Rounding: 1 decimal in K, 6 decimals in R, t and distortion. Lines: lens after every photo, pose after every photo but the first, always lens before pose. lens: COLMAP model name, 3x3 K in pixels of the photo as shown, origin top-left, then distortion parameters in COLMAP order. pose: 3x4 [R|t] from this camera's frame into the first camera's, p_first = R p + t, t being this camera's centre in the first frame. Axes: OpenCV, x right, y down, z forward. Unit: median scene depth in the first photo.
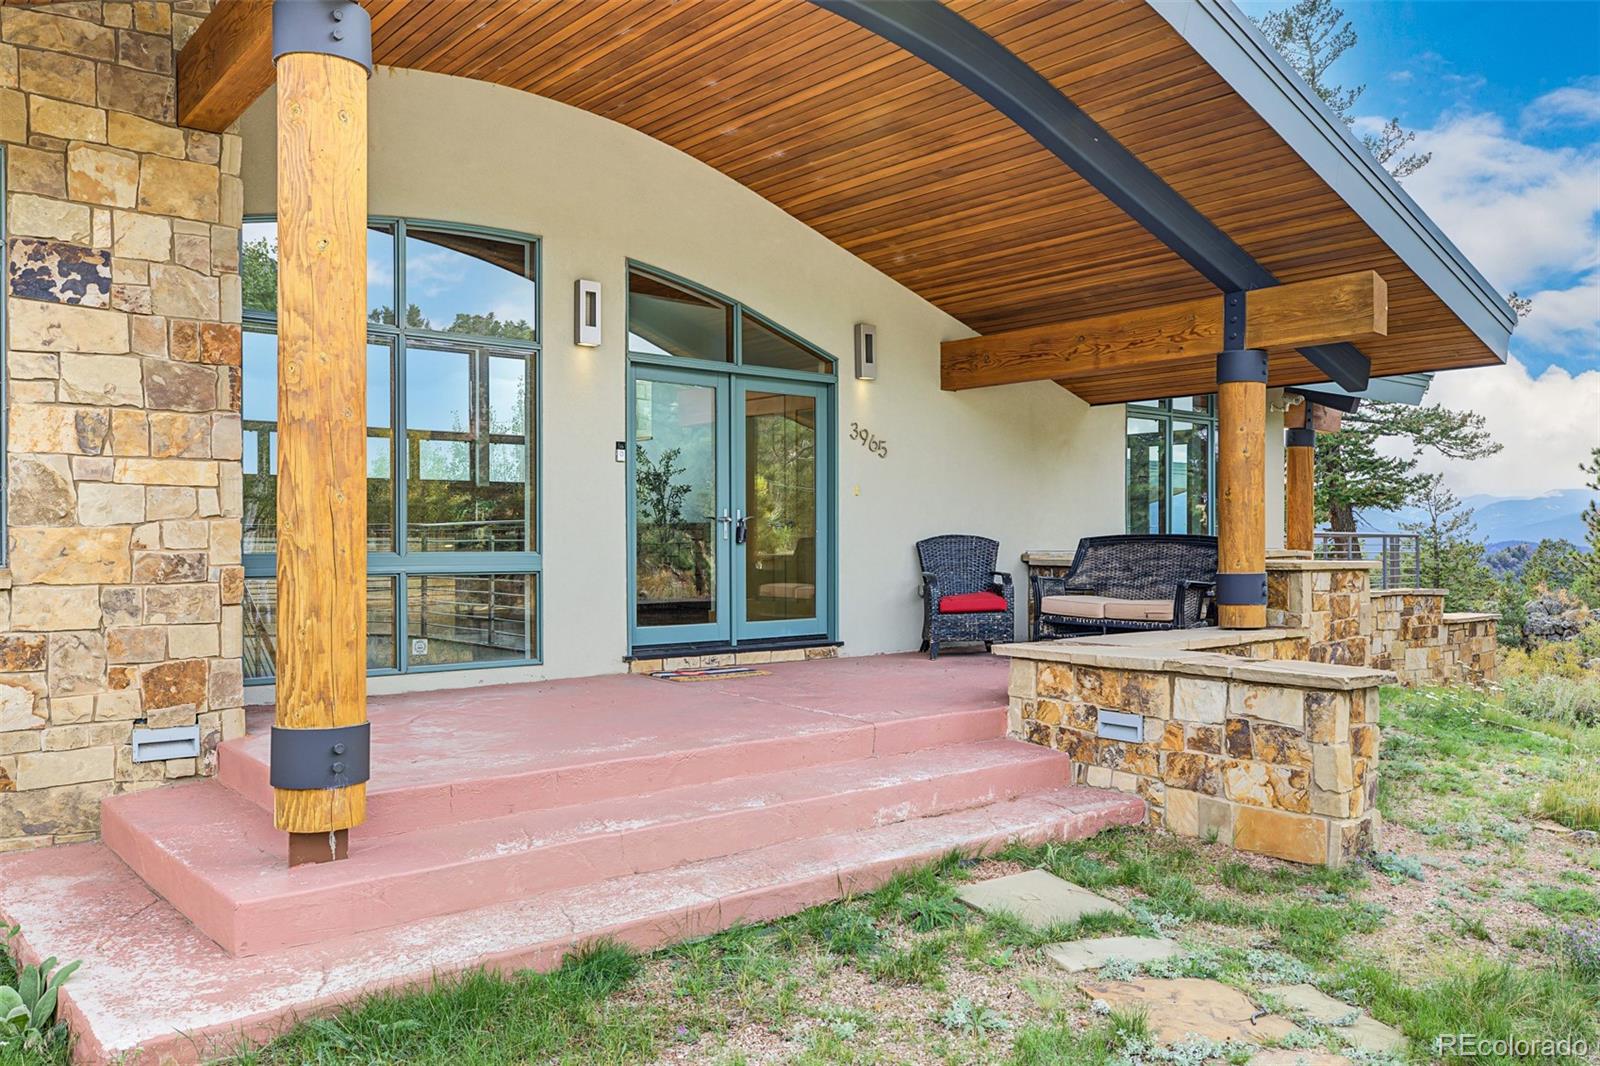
lens RADIAL K [[1239.0, 0, 801.9], [0, 1239.0, 535.6], [0, 0, 1]] dist [0.006789, 0.000203]
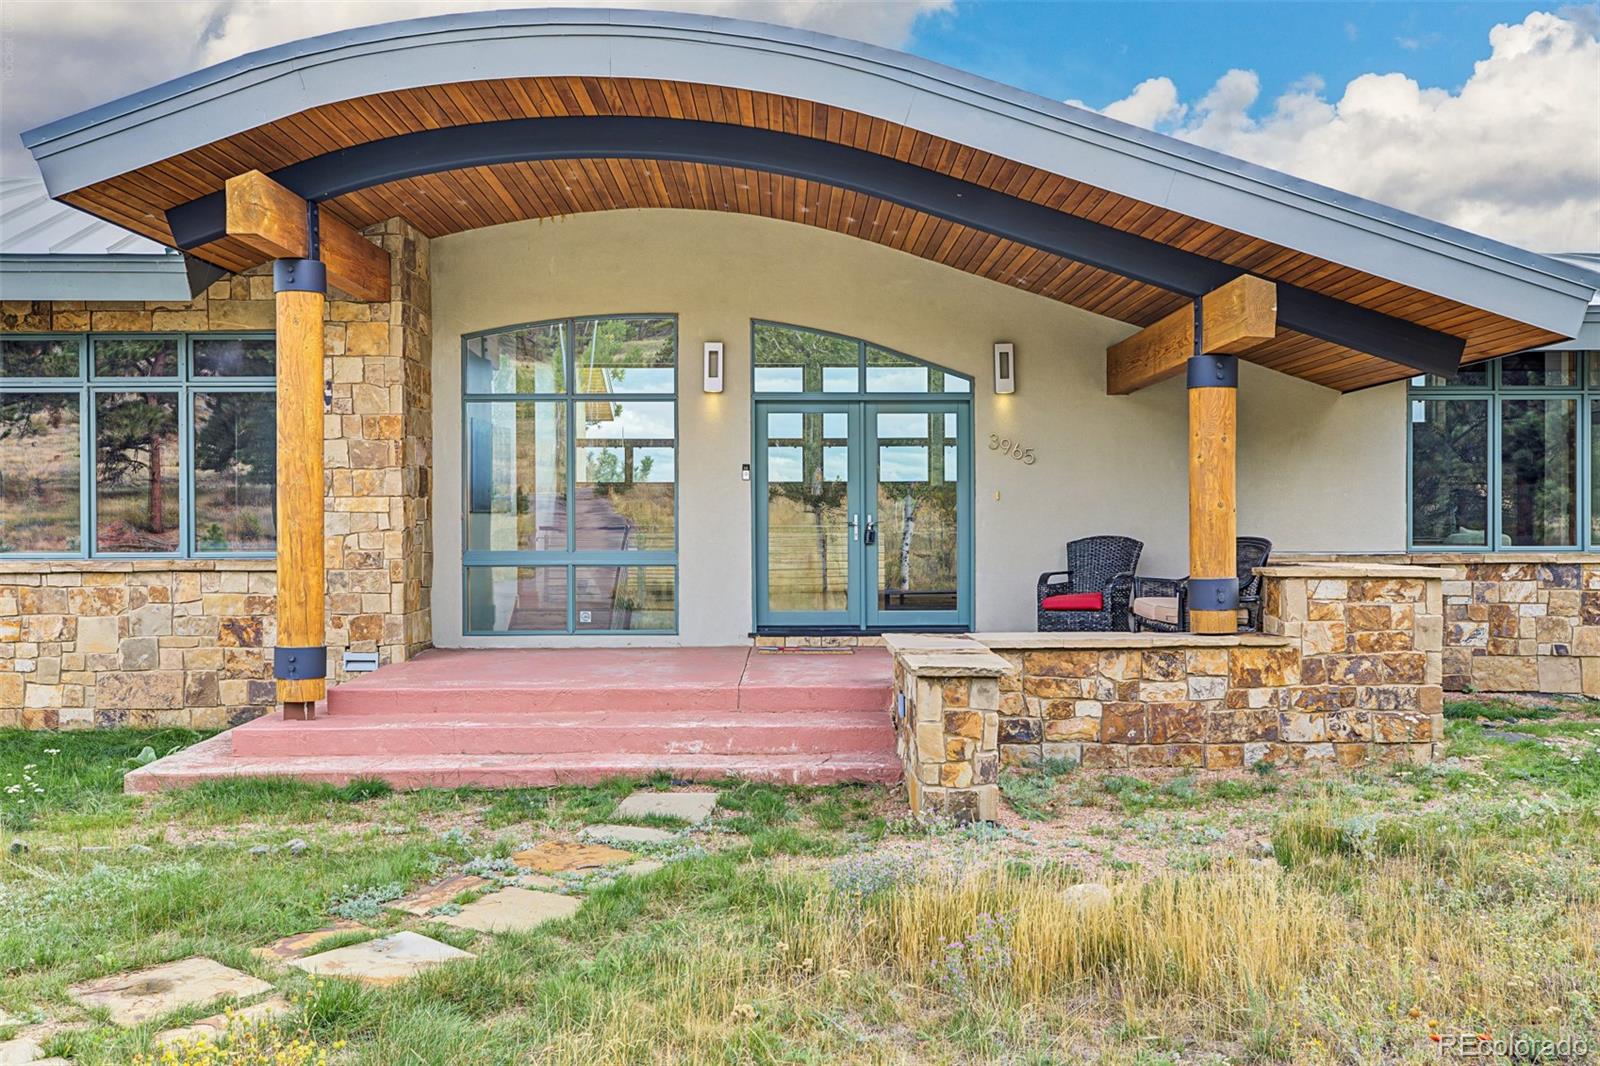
lens RADIAL K [[1401.1, 0, 801.0], [0, 1401.1, 528.0], [0, 0, 1]] dist [-0.003630, 0.001071]
pose [[0.772433, 0.000016, -0.635096, 1.184920], [0.004677, 0.999973, 0.005713, -0.026607], [0.635079, -0.007383, 0.772412, -0.113919]]
